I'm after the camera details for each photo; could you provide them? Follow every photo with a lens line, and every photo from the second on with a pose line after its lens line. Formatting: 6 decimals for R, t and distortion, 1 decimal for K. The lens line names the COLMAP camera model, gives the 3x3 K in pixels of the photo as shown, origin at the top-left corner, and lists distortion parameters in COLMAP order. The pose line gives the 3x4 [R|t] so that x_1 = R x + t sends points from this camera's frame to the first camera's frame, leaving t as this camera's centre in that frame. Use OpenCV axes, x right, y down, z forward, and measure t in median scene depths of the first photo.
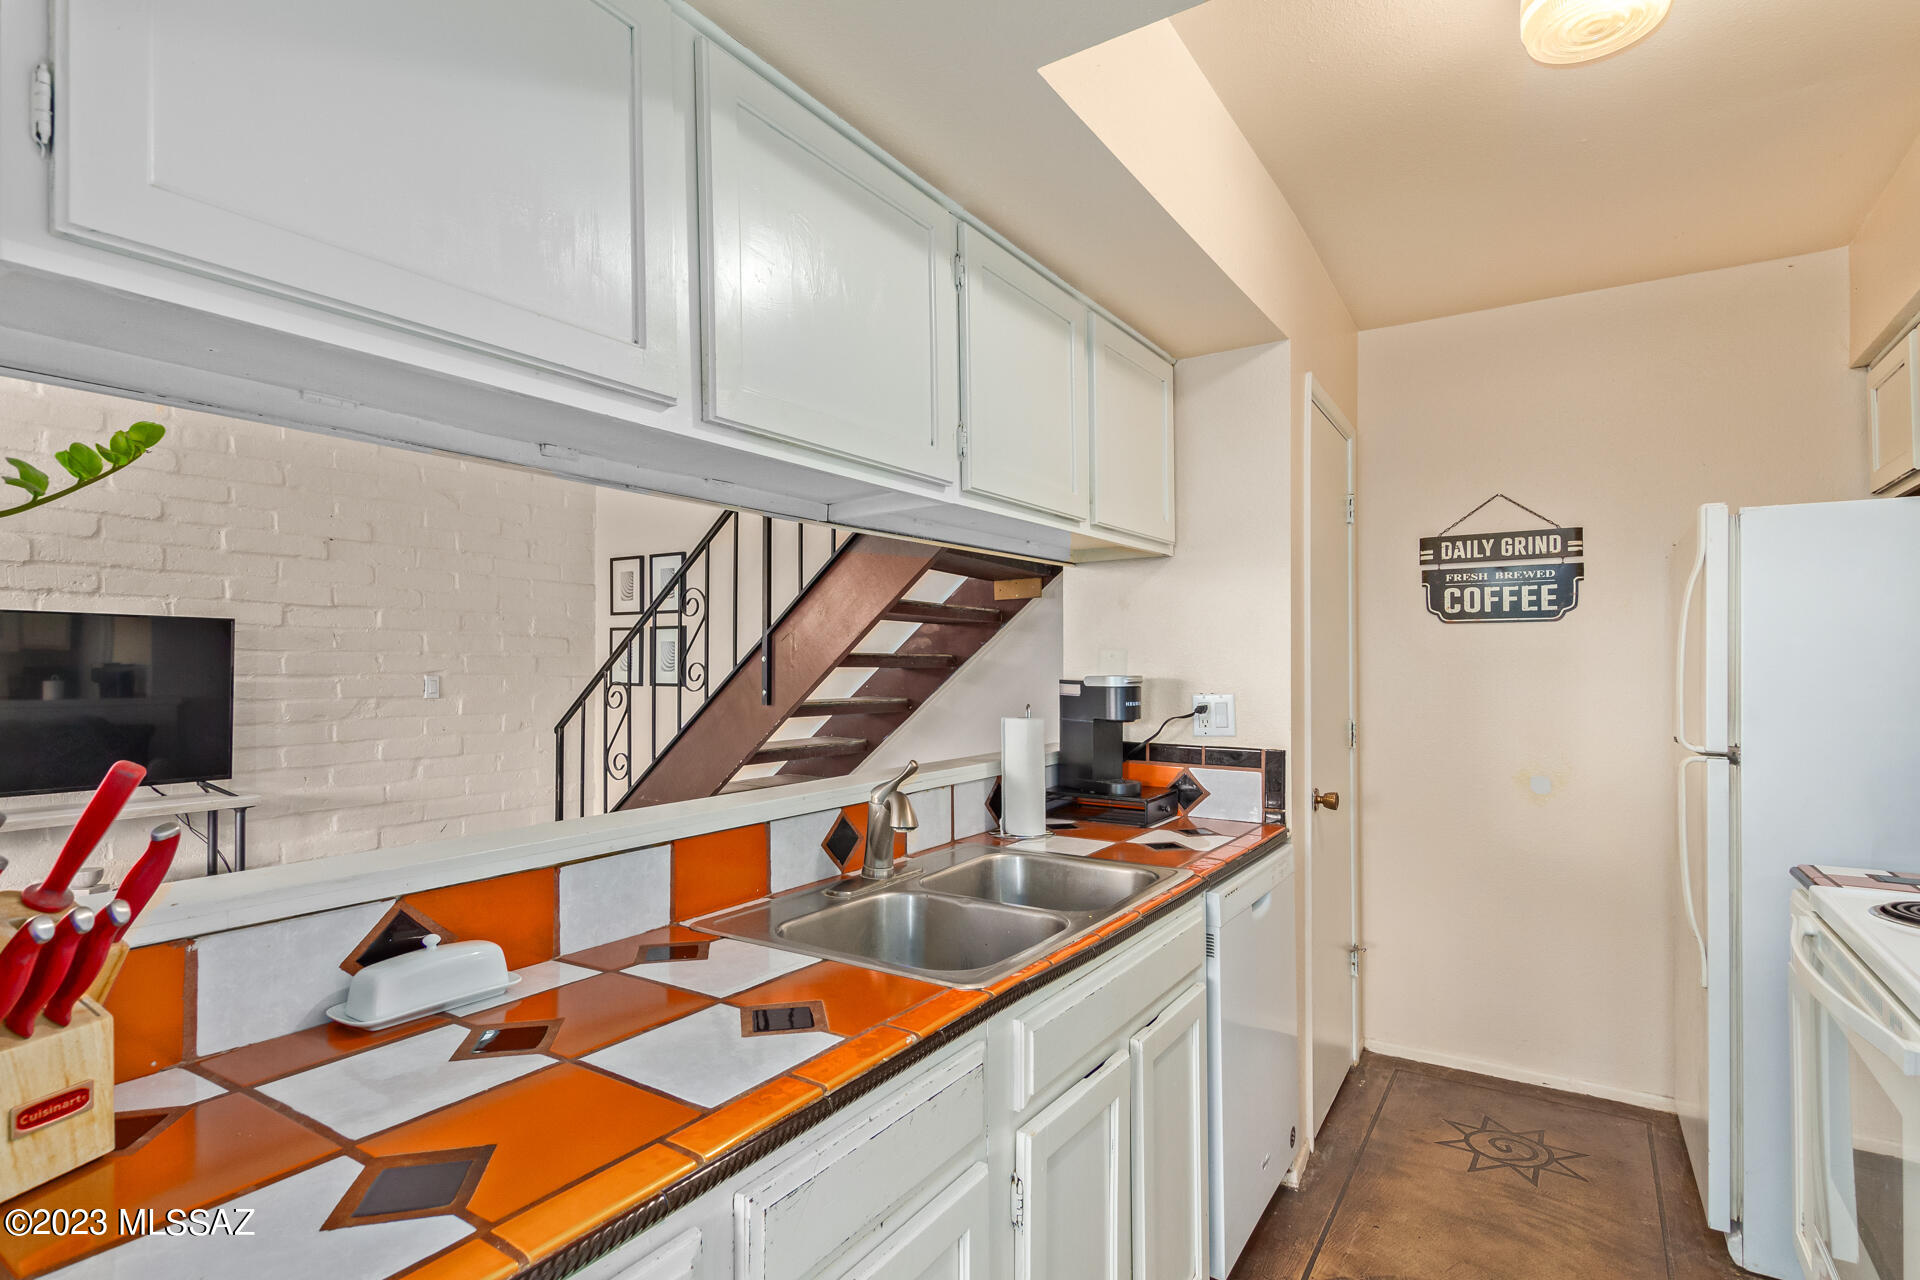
lens RADIAL K [[957.0, 0, 956.3], [0, 957.0, 643.7], [0, 0, 1]] dist [0.020724, -0.011653]
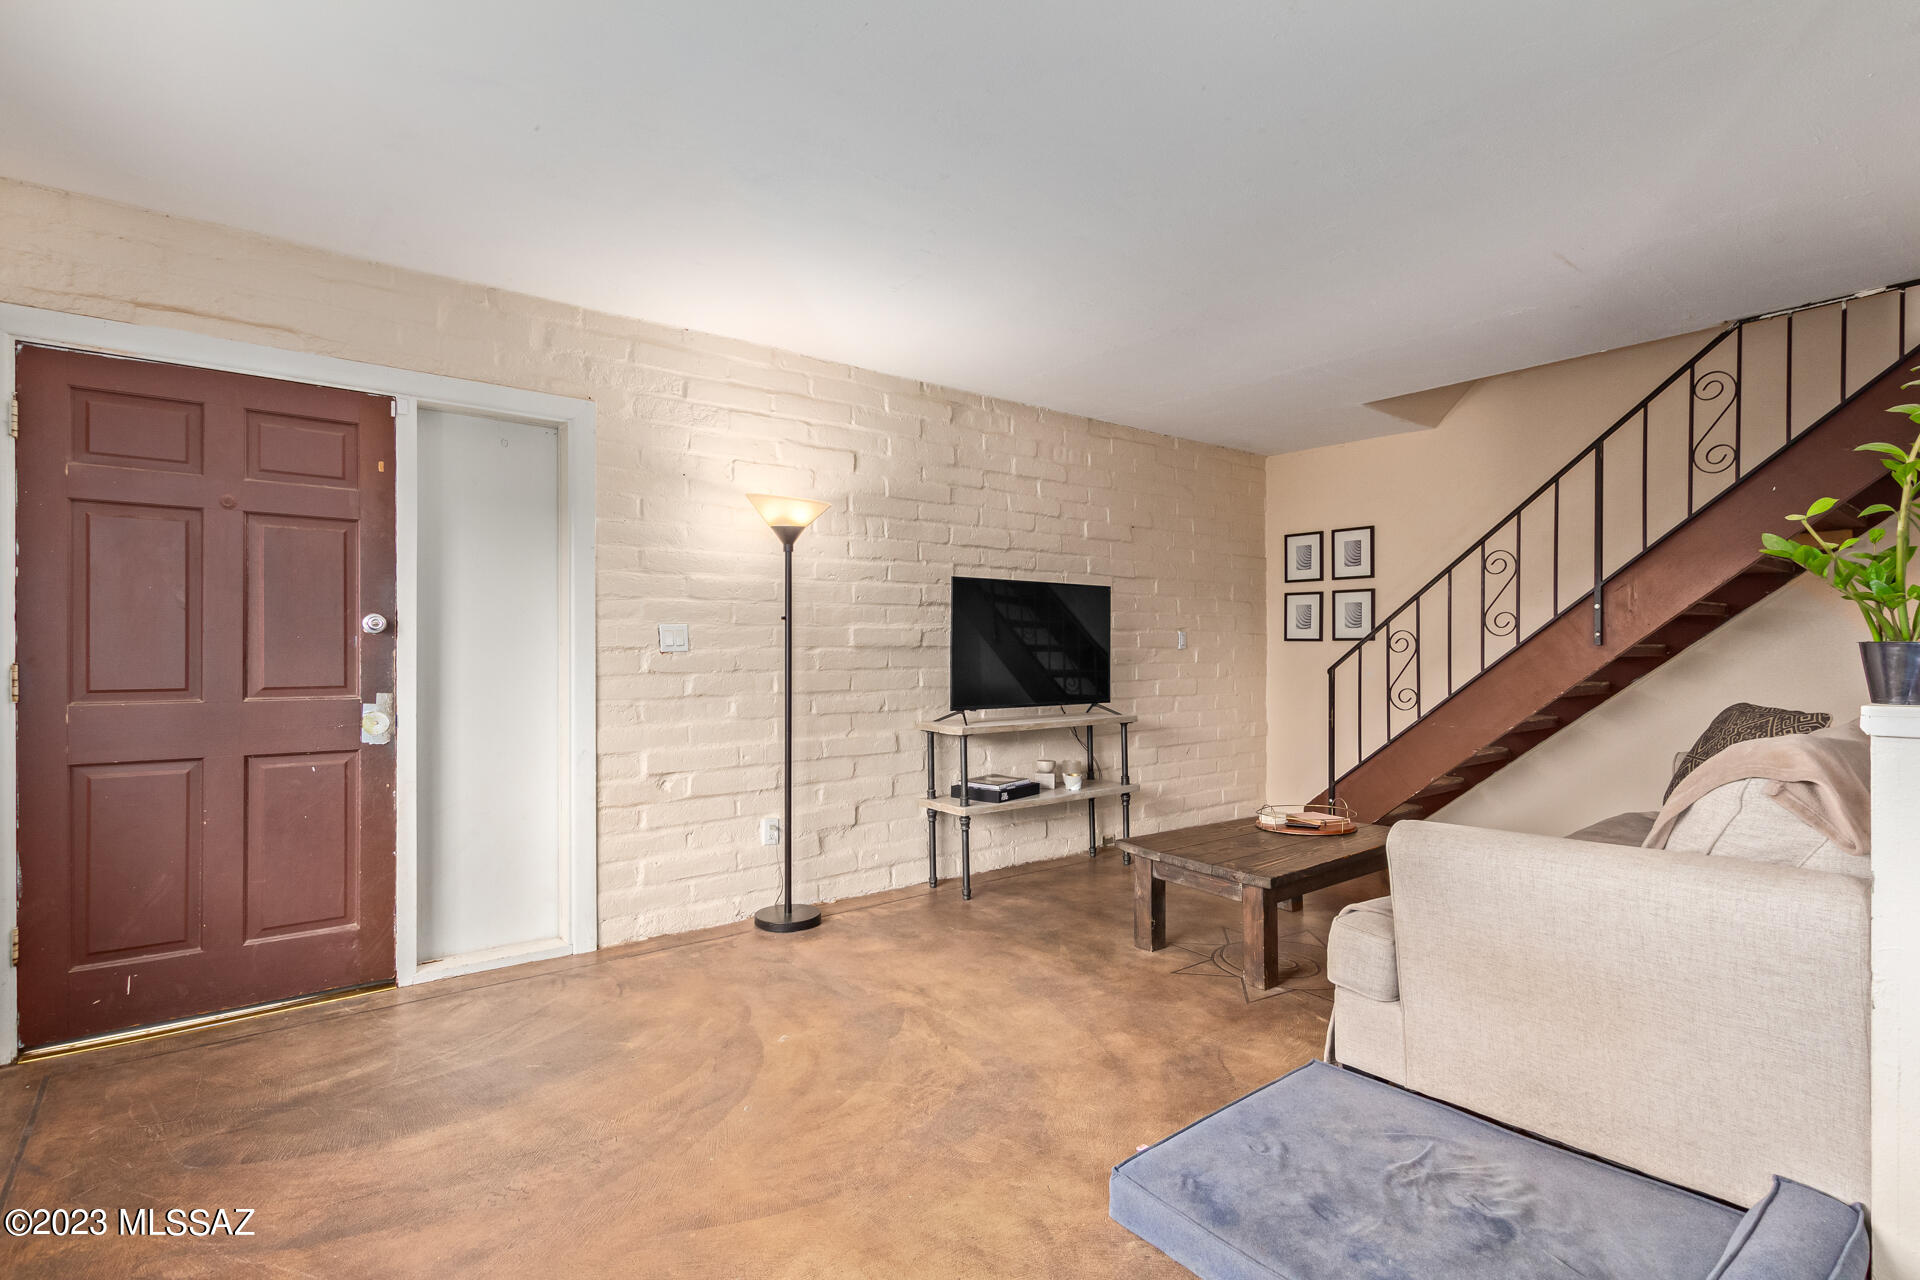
lens RADIAL K [[957.0, 0, 962.1], [0, 957.0, 645.8], [0, 0, 1]] dist [0.020724, -0.011653]
pose [[0.948758, -0.000556, -0.316004, -0.659156], [0.008593, 0.999674, 0.024039, 0.030545], [0.315888, -0.025523, 0.948453, -0.454493]]
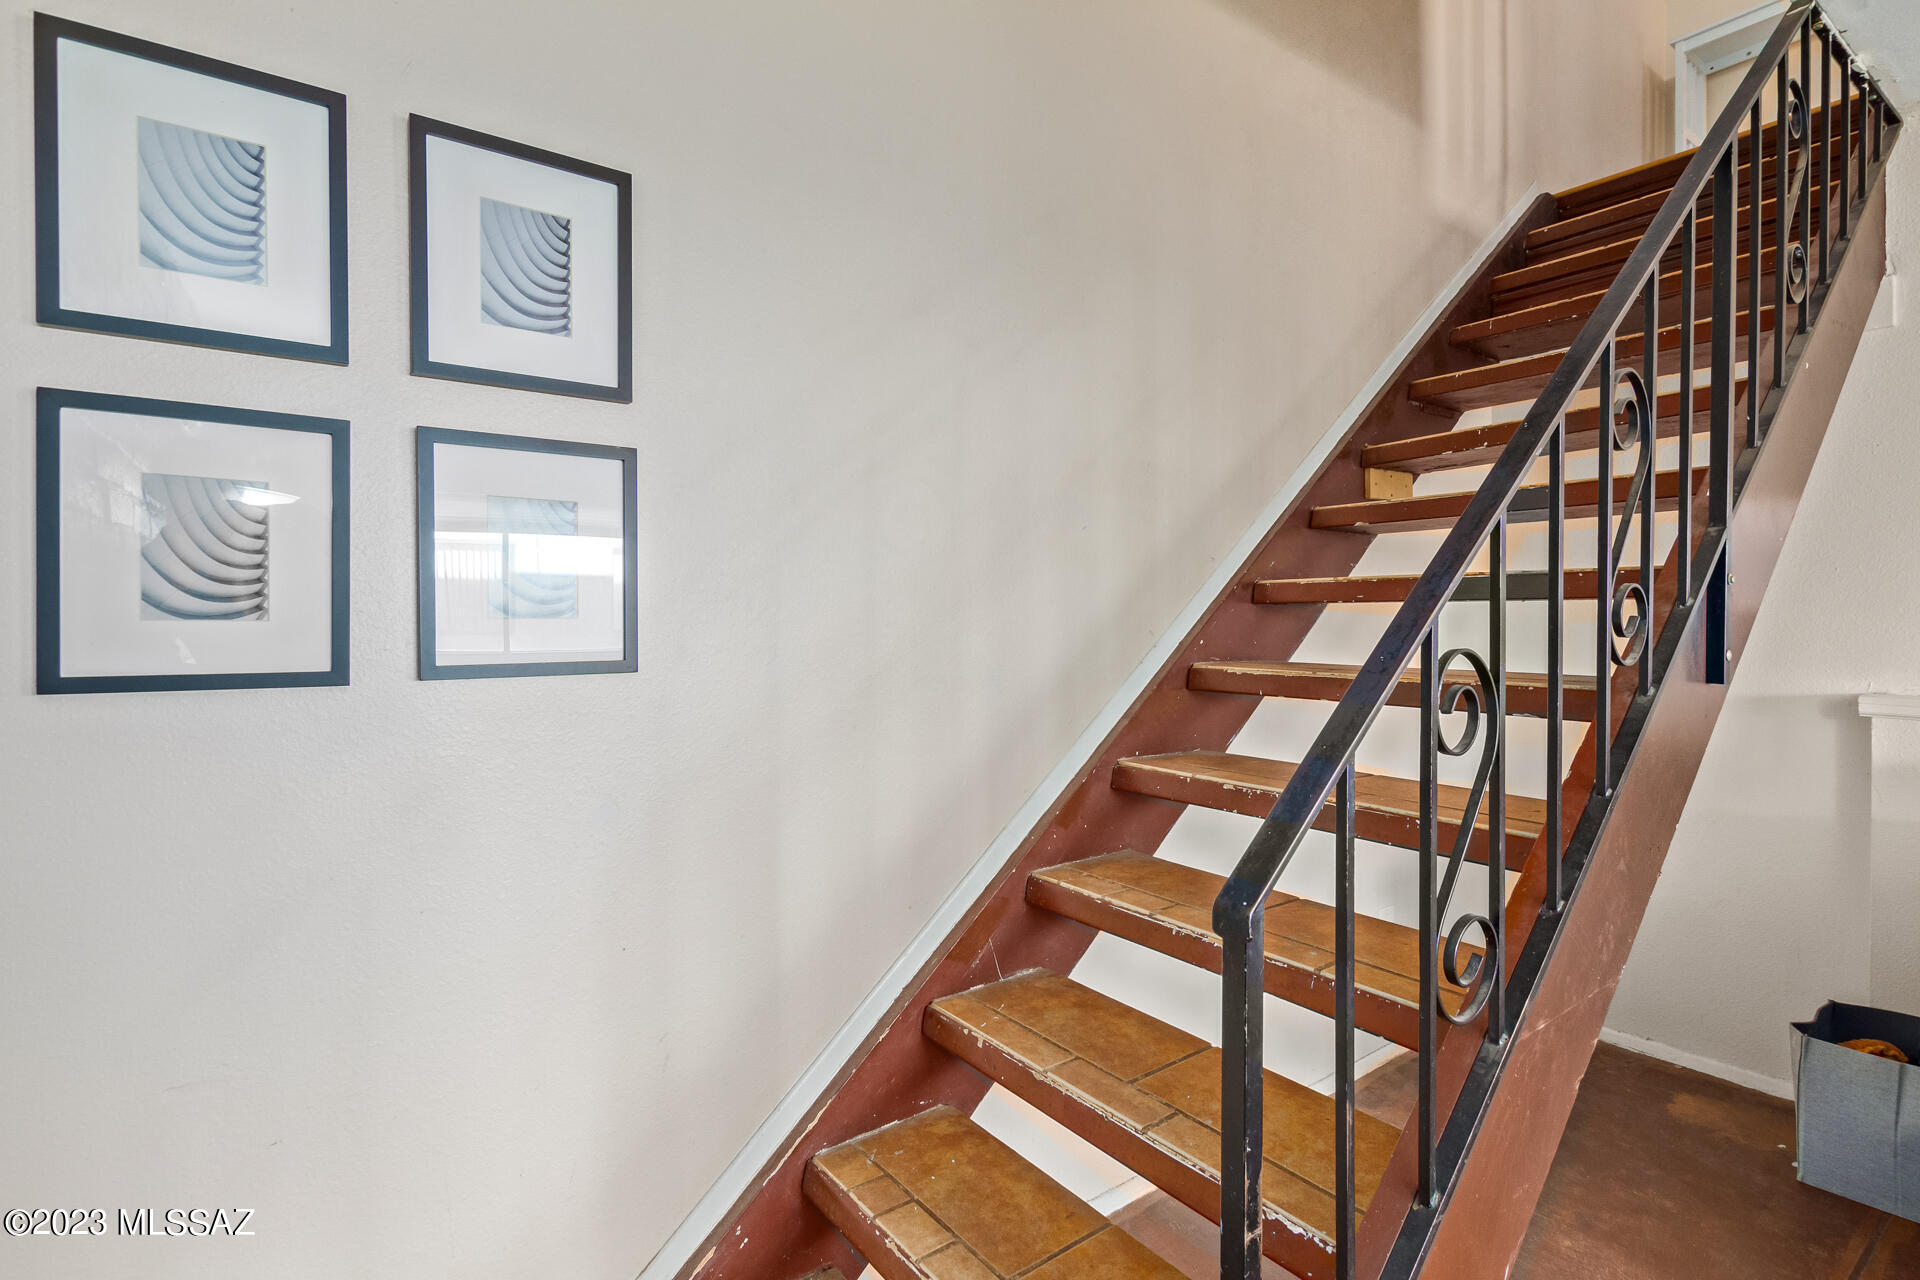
lens RADIAL K [[957.0, 0, 962.8], [0, 957.0, 628.0], [0, 0, 1]] dist [0.020724, -0.011653]
pose [[0.358736, -0.006715, 0.933415, -0.852367], [-0.017831, 0.999742, 0.014045, 0.043971], [-0.933269, -0.021682, 0.358524, 1.381835]]
